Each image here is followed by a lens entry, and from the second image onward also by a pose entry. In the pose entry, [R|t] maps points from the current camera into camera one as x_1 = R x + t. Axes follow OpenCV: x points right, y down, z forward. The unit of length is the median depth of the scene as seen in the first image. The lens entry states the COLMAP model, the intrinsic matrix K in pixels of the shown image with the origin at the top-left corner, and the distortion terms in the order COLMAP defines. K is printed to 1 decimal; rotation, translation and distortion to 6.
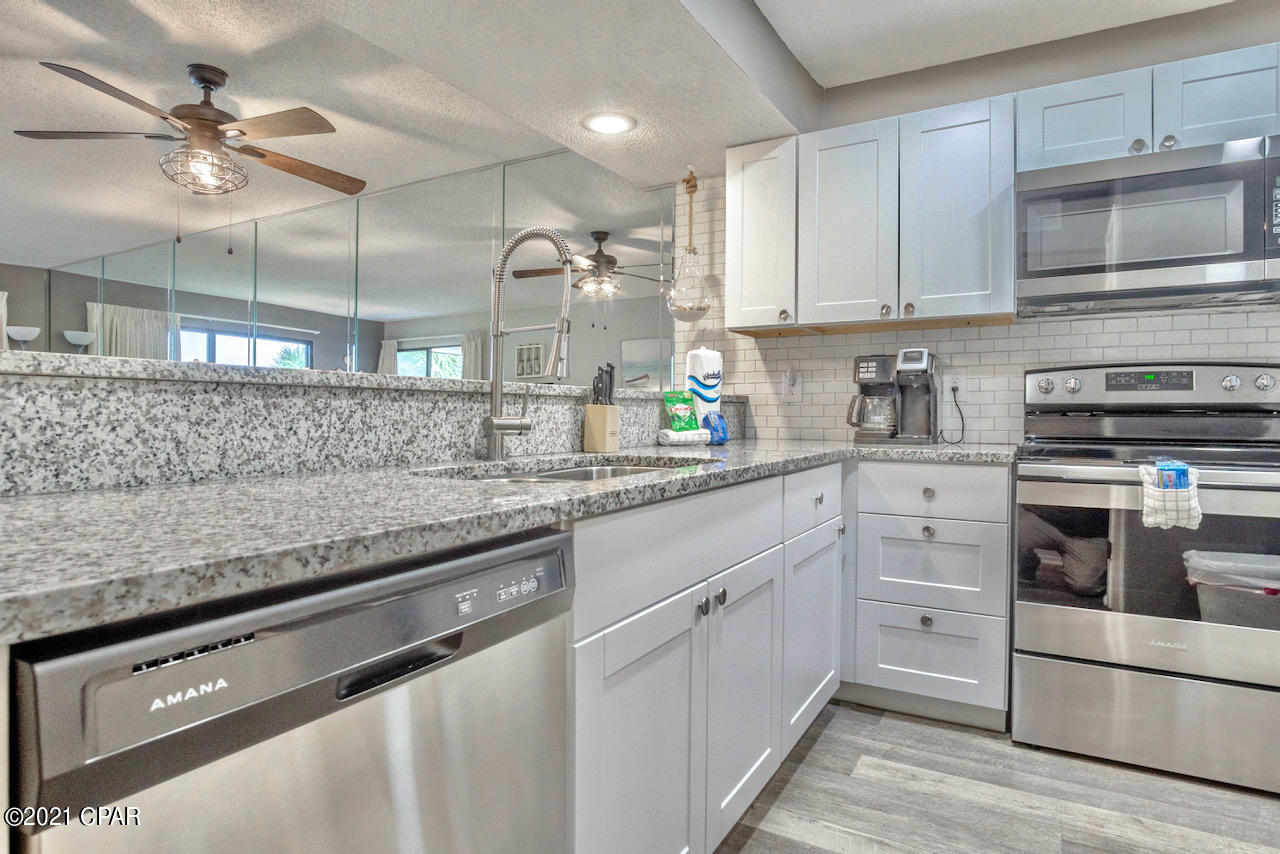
lens RADIAL K [[700.4, 0, 644.6], [0, 700.4, 445.5], [0, 0, 1]] dist [-0.007192, -0.000794]
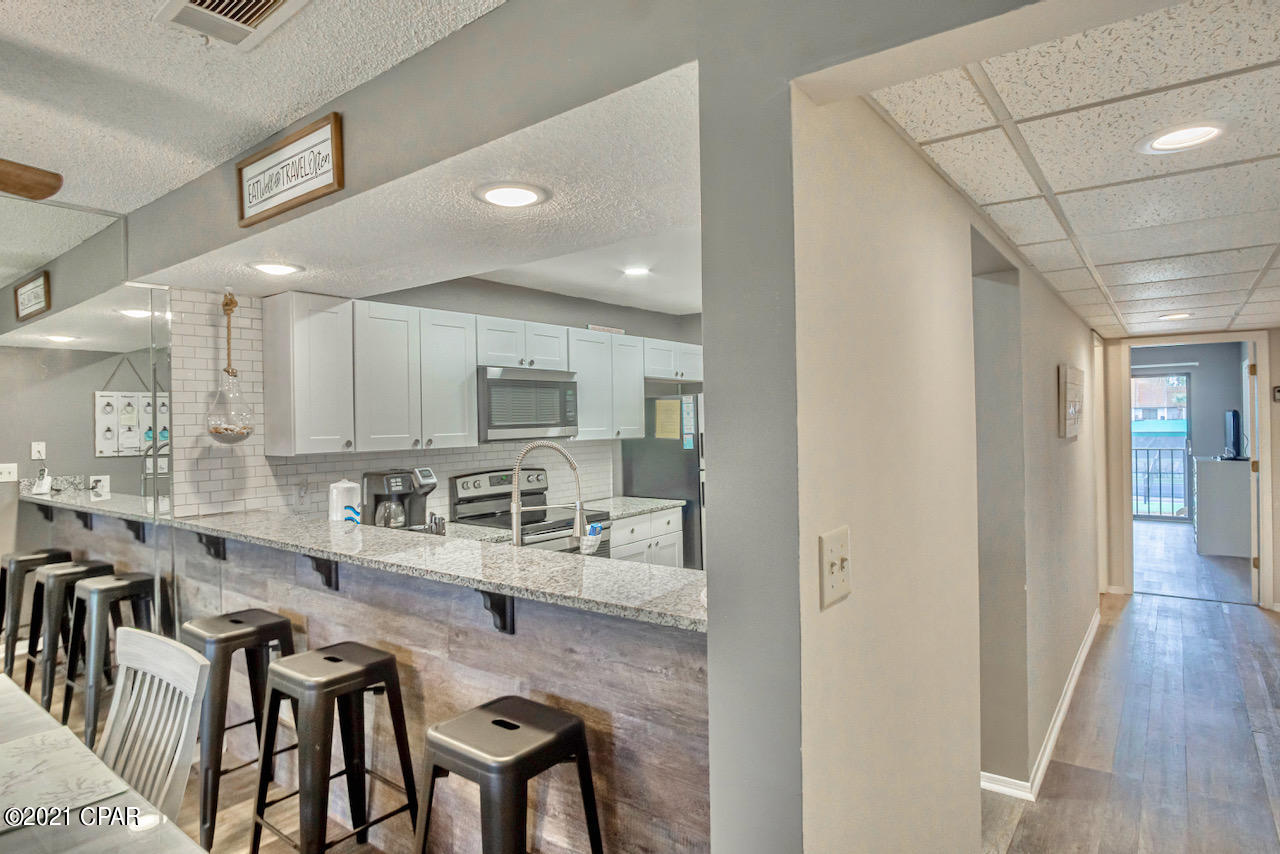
lens RADIAL K [[700.4, 0, 644.6], [0, 700.4, 445.5], [0, 0, 1]] dist [-0.007192, -0.000794]
pose [[0.125478, -0.039849, 0.991296, -0.853122], [0.059837, 0.997678, 0.032532, -0.173392], [-0.990290, 0.055235, 0.127571, 0.295153]]
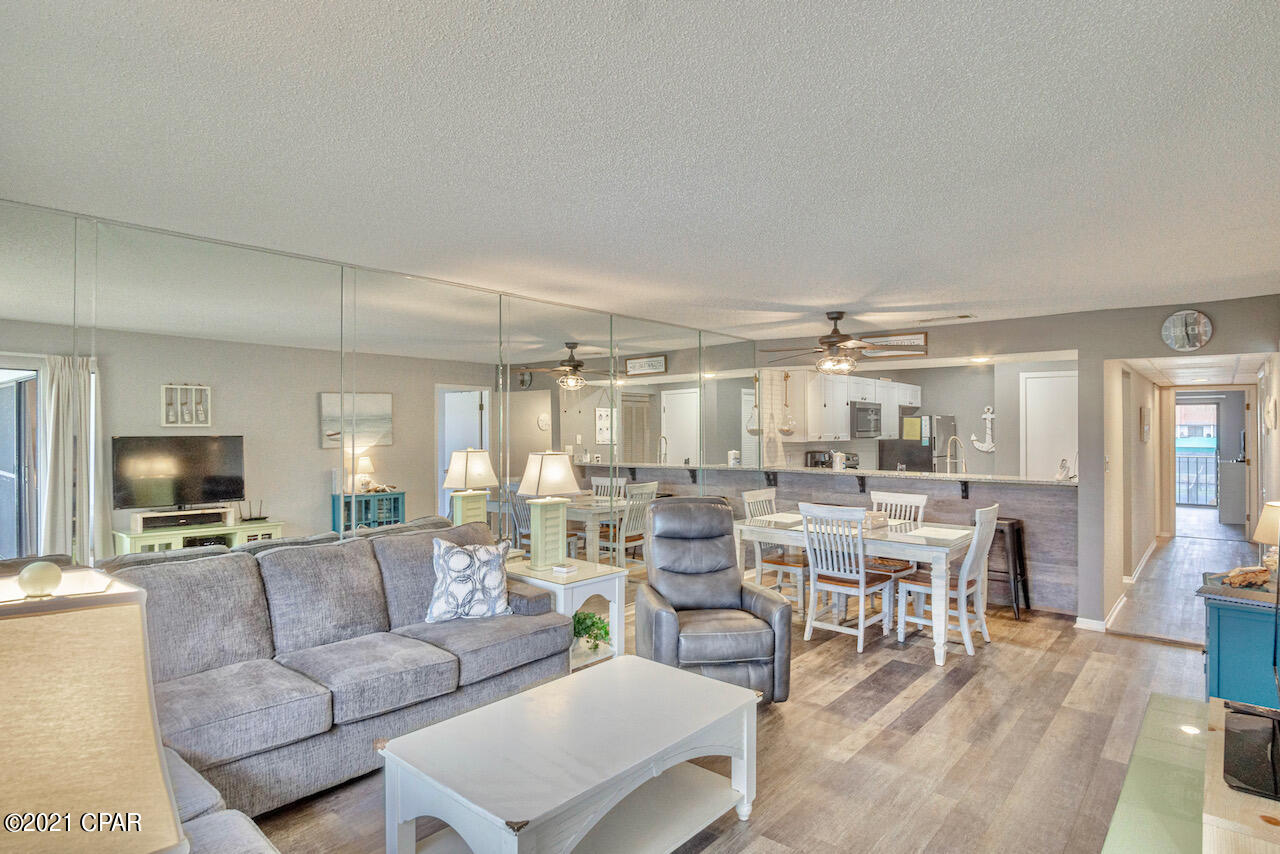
lens RADIAL K [[700.4, 0, 644.6], [0, 700.4, 445.5], [0, 0, 1]] dist [-0.007192, -0.000794]
pose [[0.167788, -0.026370, 0.985470, -2.293325], [0.040811, 0.998971, 0.019783, -0.211594], [-0.984978, 0.036899, 0.168692, 1.046624]]
